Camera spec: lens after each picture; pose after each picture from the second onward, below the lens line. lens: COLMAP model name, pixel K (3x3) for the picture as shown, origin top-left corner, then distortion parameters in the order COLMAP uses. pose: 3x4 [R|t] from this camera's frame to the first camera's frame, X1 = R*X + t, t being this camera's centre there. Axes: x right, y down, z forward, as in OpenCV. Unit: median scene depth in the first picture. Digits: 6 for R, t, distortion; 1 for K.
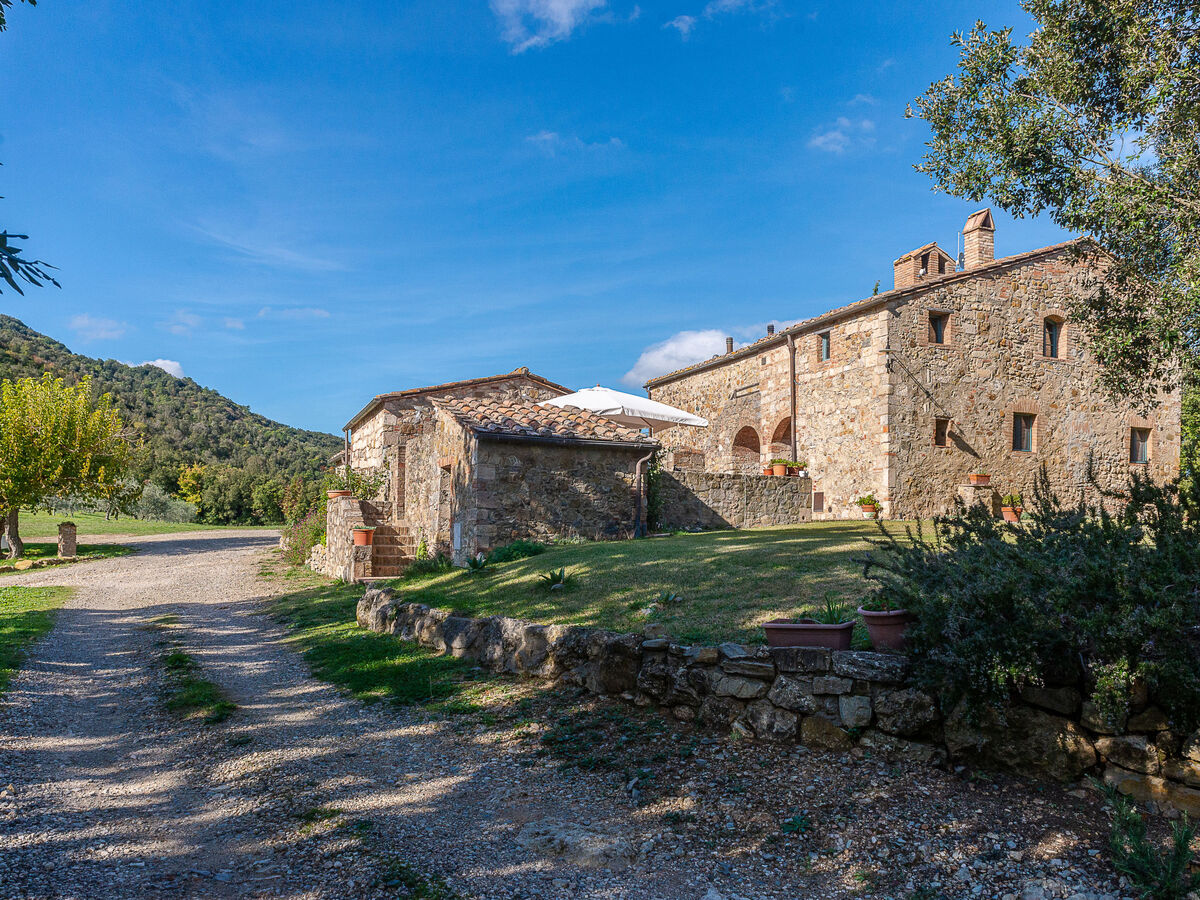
lens RADIAL K [[1564.9, 0, 600.0], [0, 1564.9, 450.0], [0, 0, 1]] dist [0.009703, 0.002093]
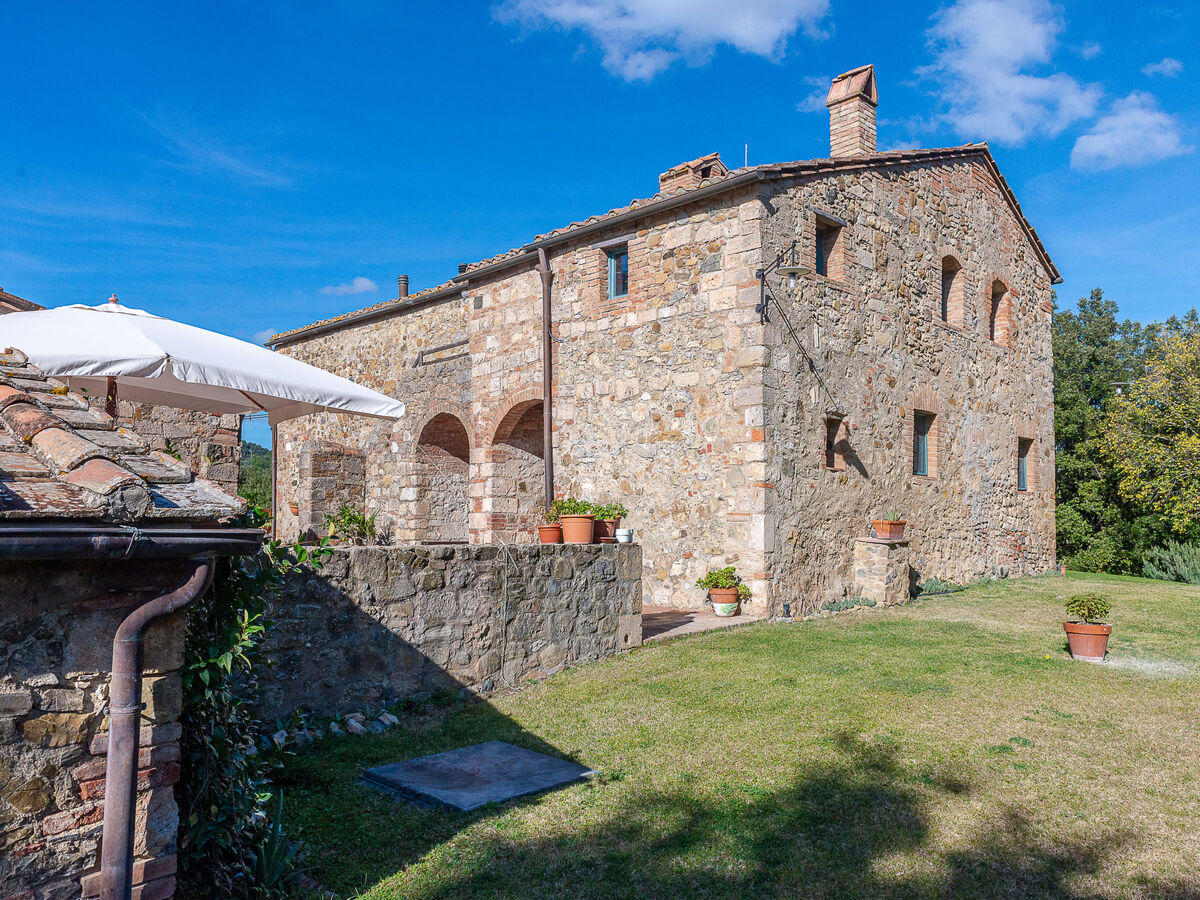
lens RADIAL K [[1249.6, 0, 698.3], [0, 1249.6, 492.4], [0, 0, 1]] dist [0.021858, 0.005845]
pose [[0.939353, 0.017391, 0.342511, 0.026691], [-0.035363, 0.998302, 0.046296, -0.012221], [-0.341124, -0.055600, 0.938373, 0.602382]]
